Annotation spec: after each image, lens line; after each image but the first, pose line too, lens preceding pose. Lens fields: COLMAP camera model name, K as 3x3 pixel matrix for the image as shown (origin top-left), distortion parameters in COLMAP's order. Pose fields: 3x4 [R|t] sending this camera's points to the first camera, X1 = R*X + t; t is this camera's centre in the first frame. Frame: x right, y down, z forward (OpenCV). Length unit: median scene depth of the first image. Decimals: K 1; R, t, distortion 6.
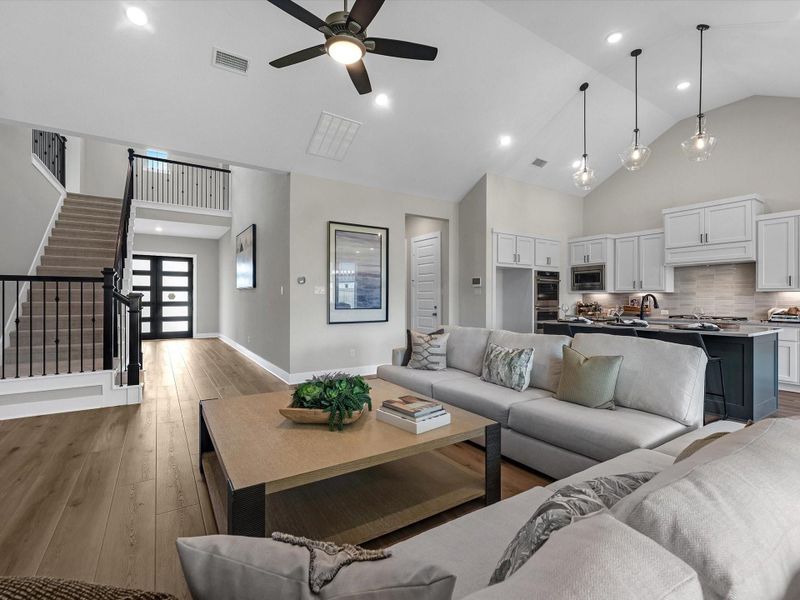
lens RADIAL K [[363.0, 0, 401.6], [0, 363.0, 299.0], [0, 0, 1]] dist [-0.002347, 0.000134]
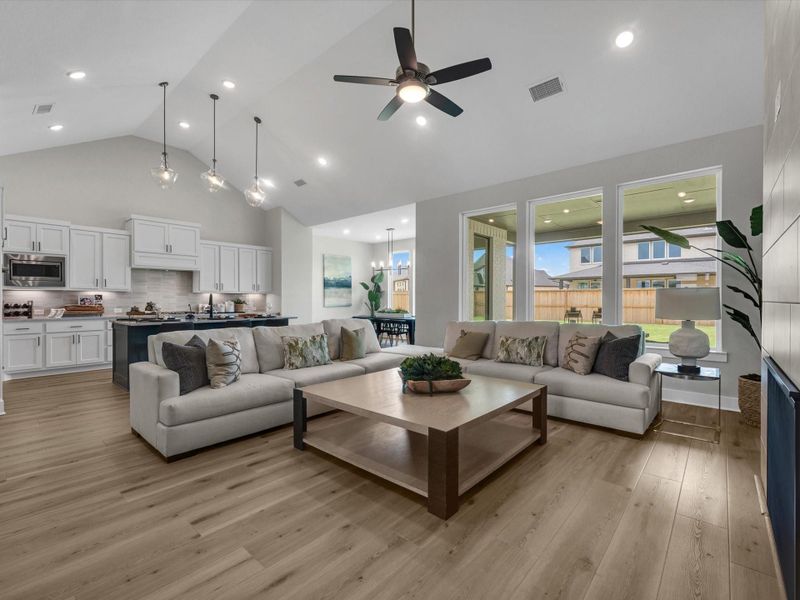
lens RADIAL K [[363.0, 0, 401.6], [0, 363.0, 299.0], [0, 0, 1]] dist [-0.002347, 0.000134]
pose [[-0.282941, -0.002936, 0.959133, -0.549261], [0.001076, 0.999994, 0.003378, 0.000204], [-0.959137, 0.001988, -0.282936, 0.573451]]
